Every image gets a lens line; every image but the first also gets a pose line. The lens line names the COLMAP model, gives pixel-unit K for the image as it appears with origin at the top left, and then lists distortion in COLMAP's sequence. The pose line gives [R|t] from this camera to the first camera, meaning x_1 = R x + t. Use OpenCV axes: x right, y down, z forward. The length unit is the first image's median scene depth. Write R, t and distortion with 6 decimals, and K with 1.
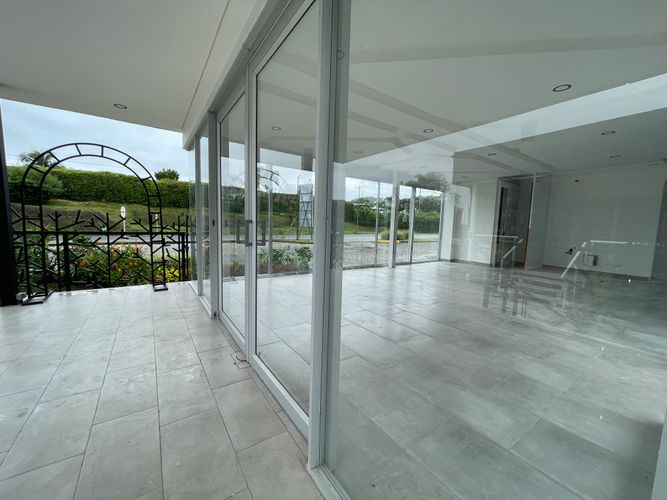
lens RADIAL K [[268.0, 0, 332.3], [0, 268.0, 250.2], [0, 0, 1]] dist [-0.000020, -0.000084]
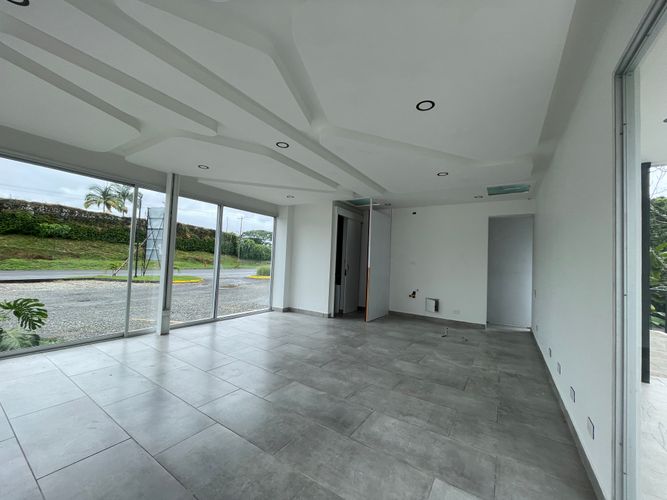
lens RADIAL K [[268.0, 0, 332.3], [0, 268.0, 250.2], [0, 0, 1]] dist [-0.000020, -0.000084]
pose [[0.926056, 0.025438, 0.376527, 0.315211], [0.021966, 0.992401, -0.121071, -0.035631], [-0.376745, 0.120389, 0.918460, 0.290698]]
